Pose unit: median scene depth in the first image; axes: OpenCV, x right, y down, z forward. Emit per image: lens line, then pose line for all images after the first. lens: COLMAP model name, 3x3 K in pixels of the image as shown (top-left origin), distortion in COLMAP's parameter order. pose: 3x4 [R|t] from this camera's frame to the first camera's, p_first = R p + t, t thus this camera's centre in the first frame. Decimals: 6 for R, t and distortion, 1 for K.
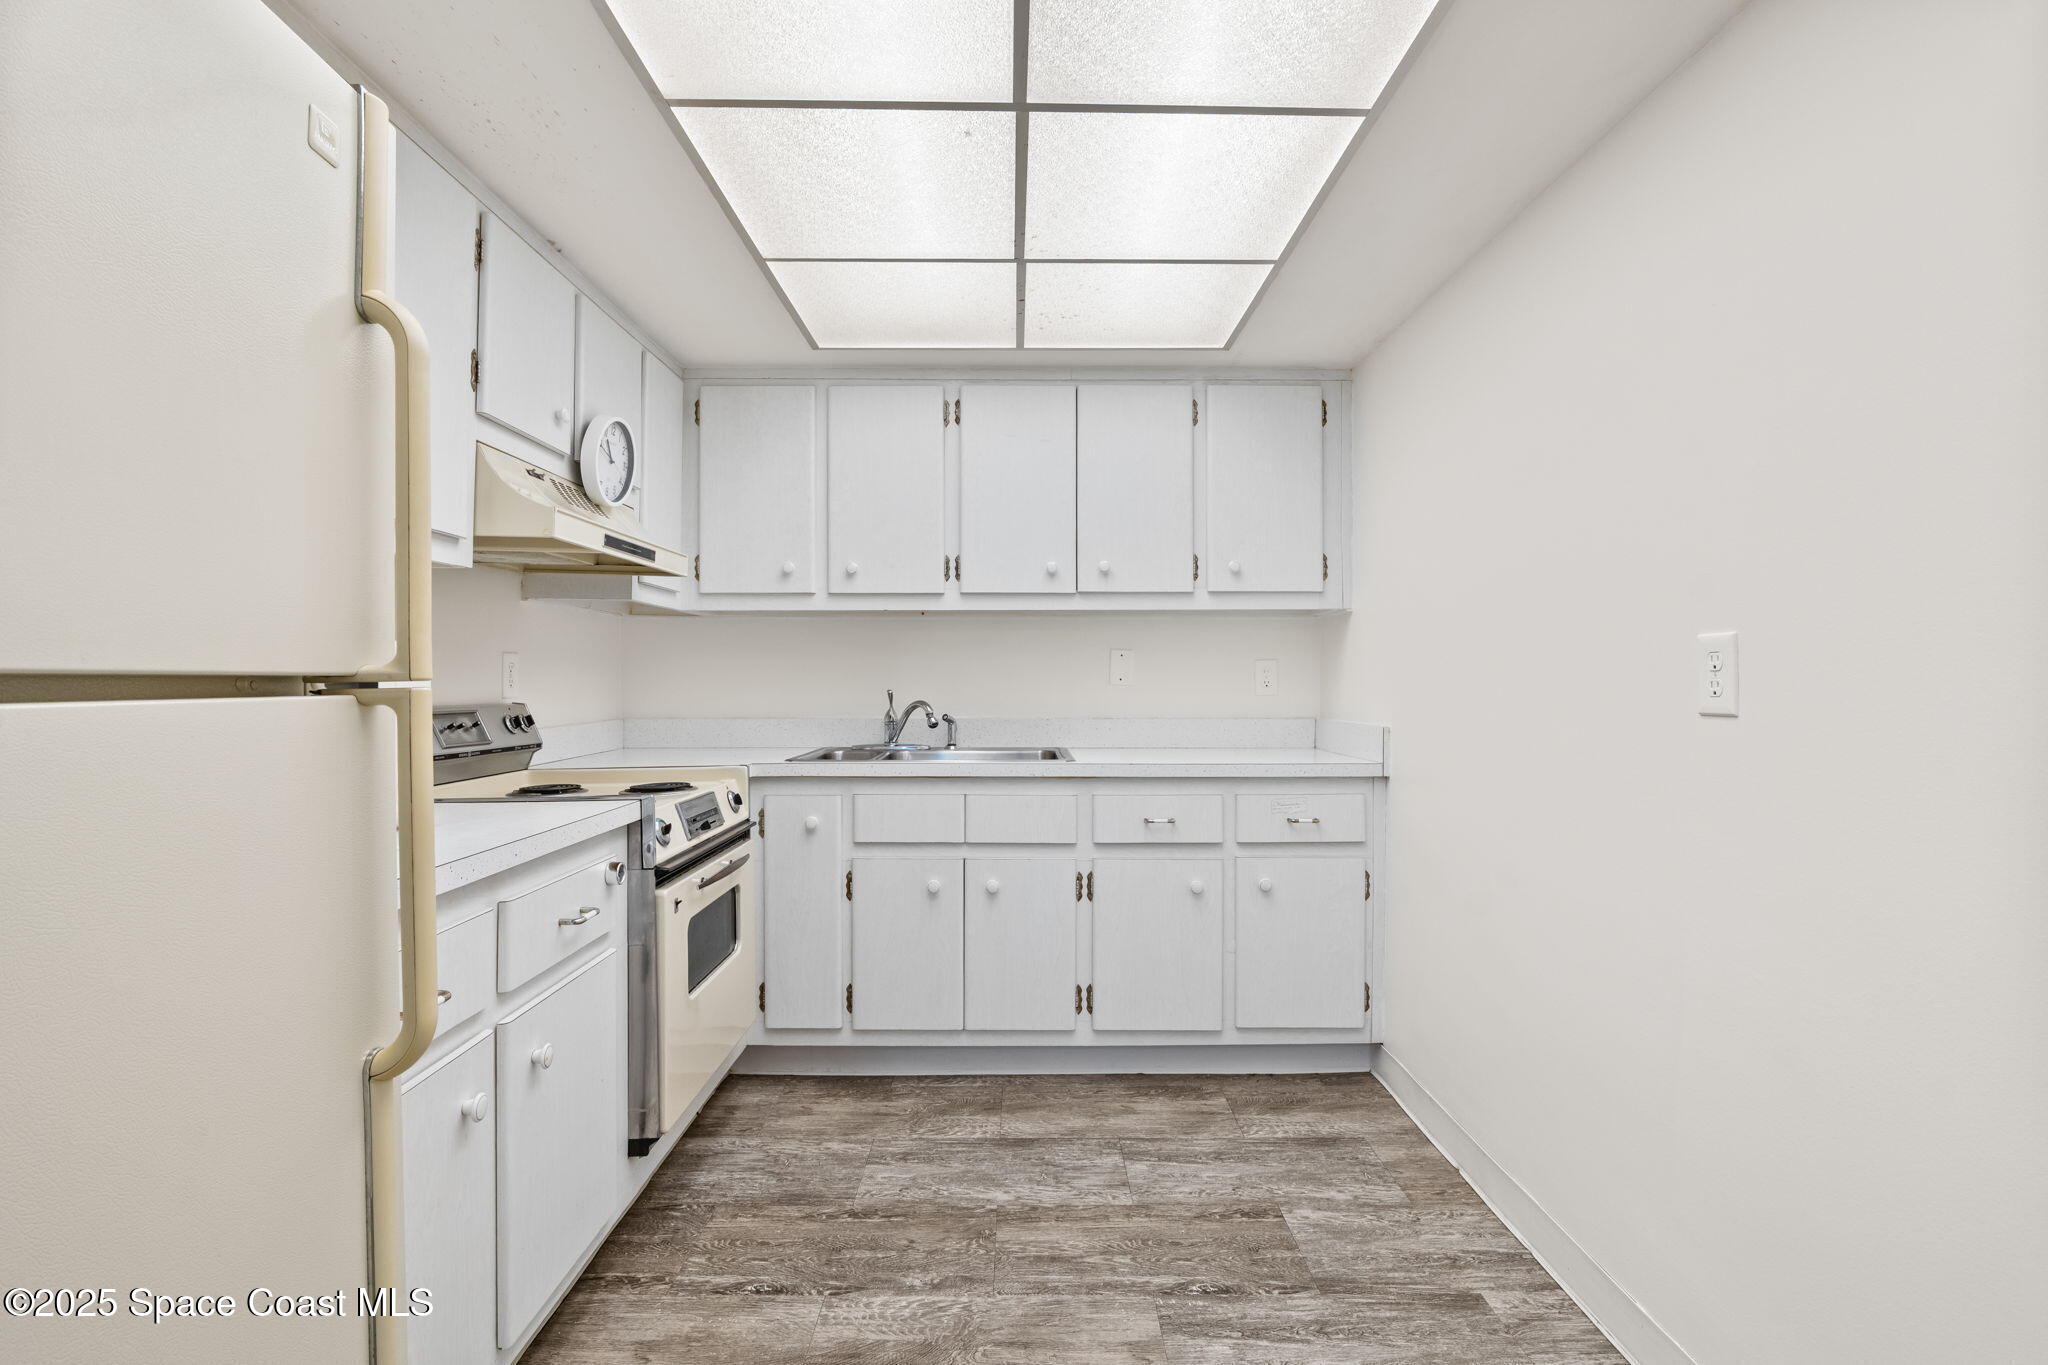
lens RADIAL K [[964.1, 0, 1024.0], [0, 964.1, 682.5], [0, 0, 1]] dist [-0.004185, 0.000400]
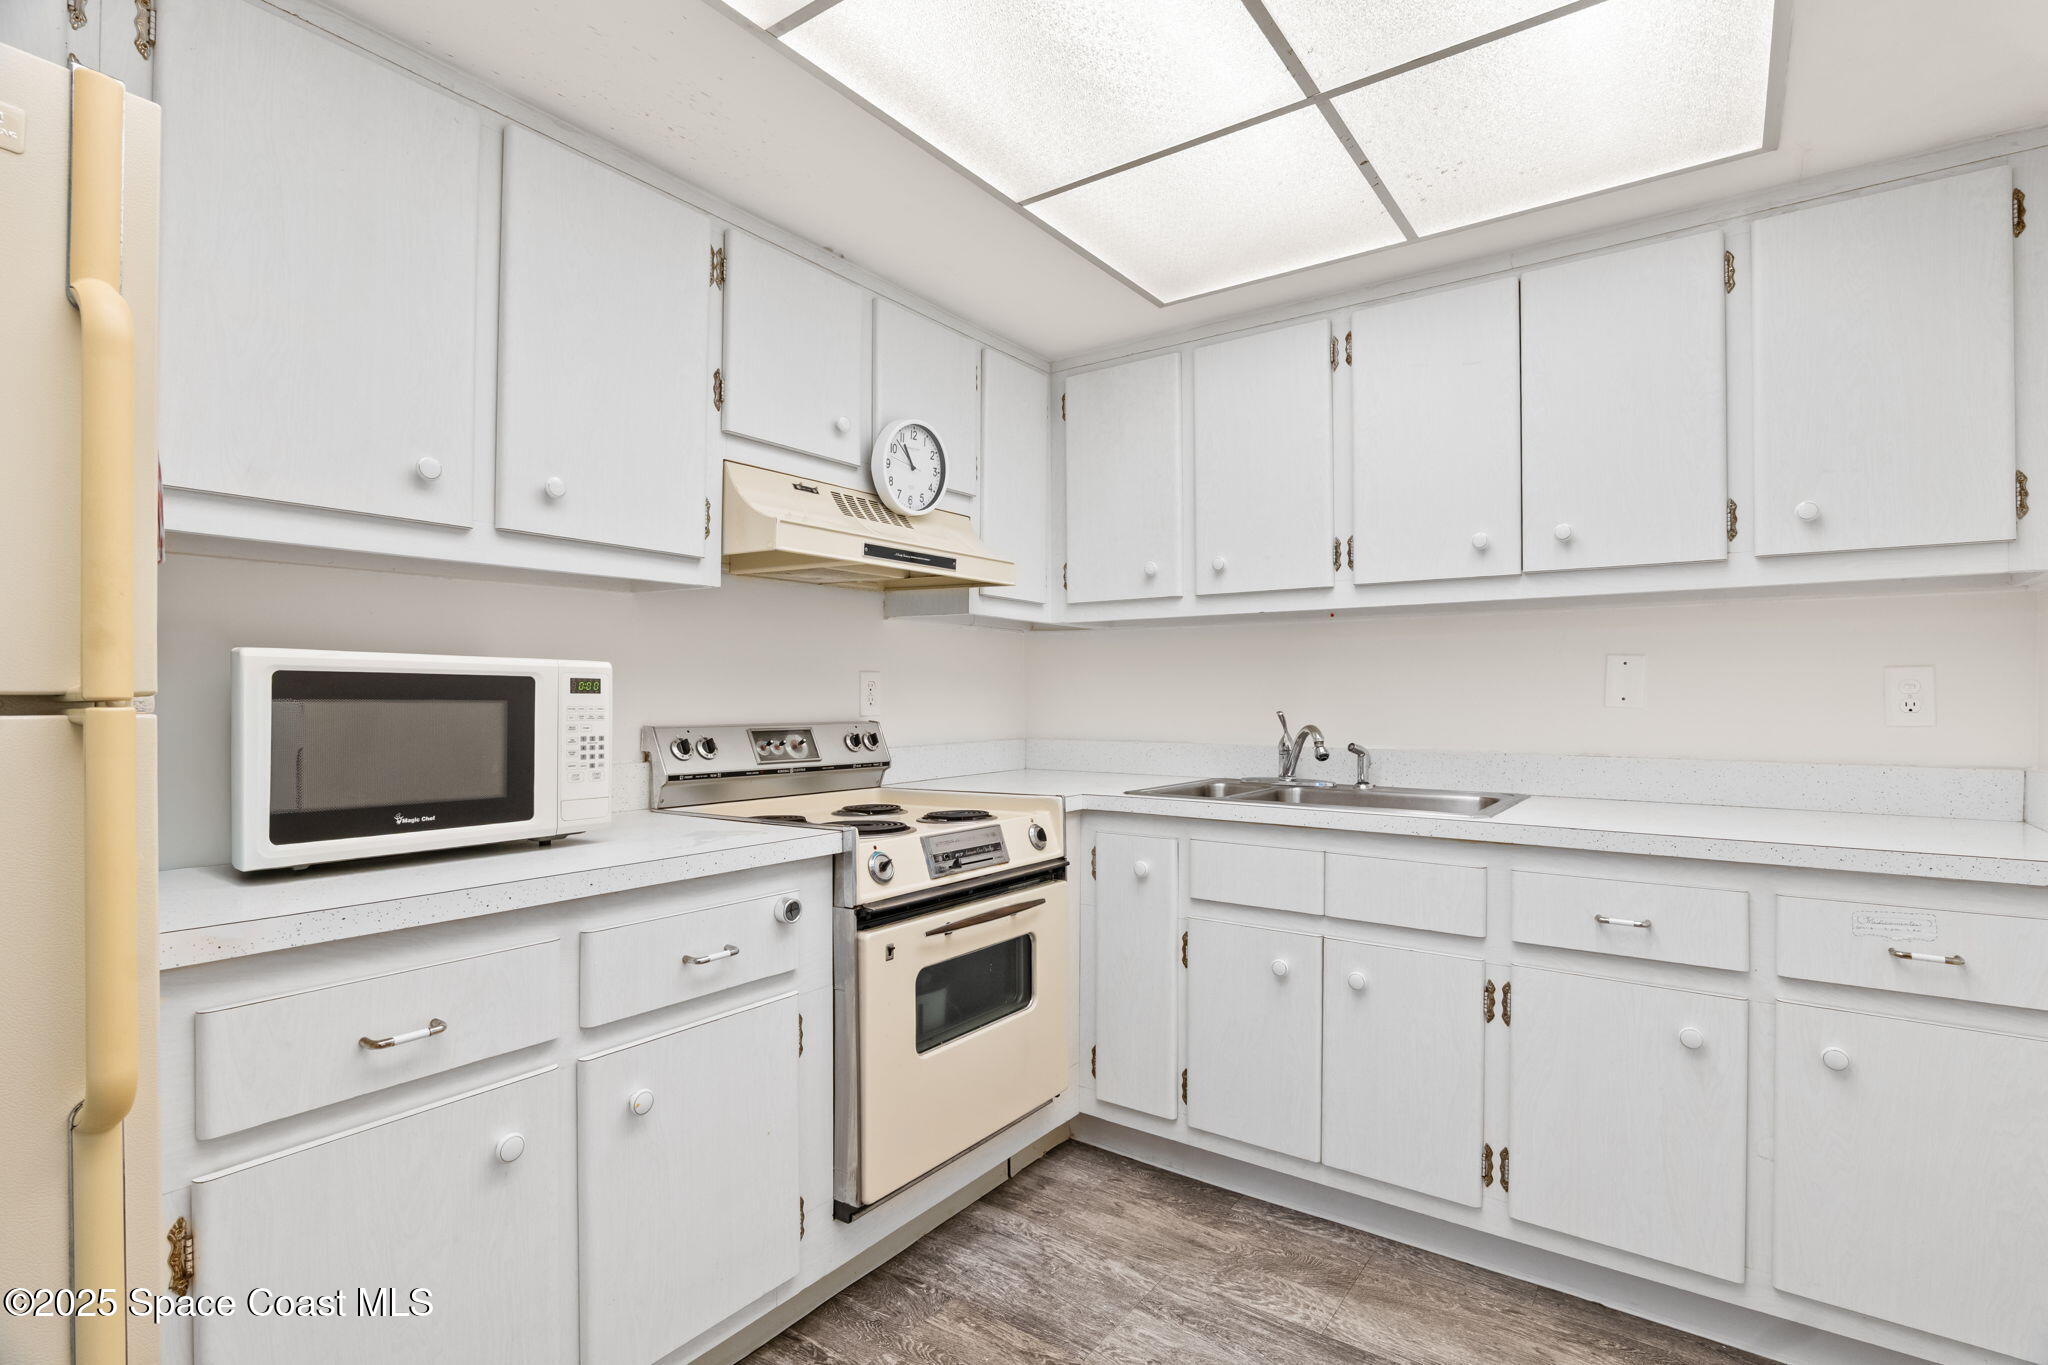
lens RADIAL K [[972.1, 0, 1025.4], [0, 972.1, 702.0], [0, 0, 1]] dist [-0.016974, 0.006064]
pose [[0.810533, 0.003993, -0.585680, 0.192784], [-0.003363, 0.999992, 0.002163, -0.001330], [0.585684, 0.000217, 0.810540, 0.252254]]
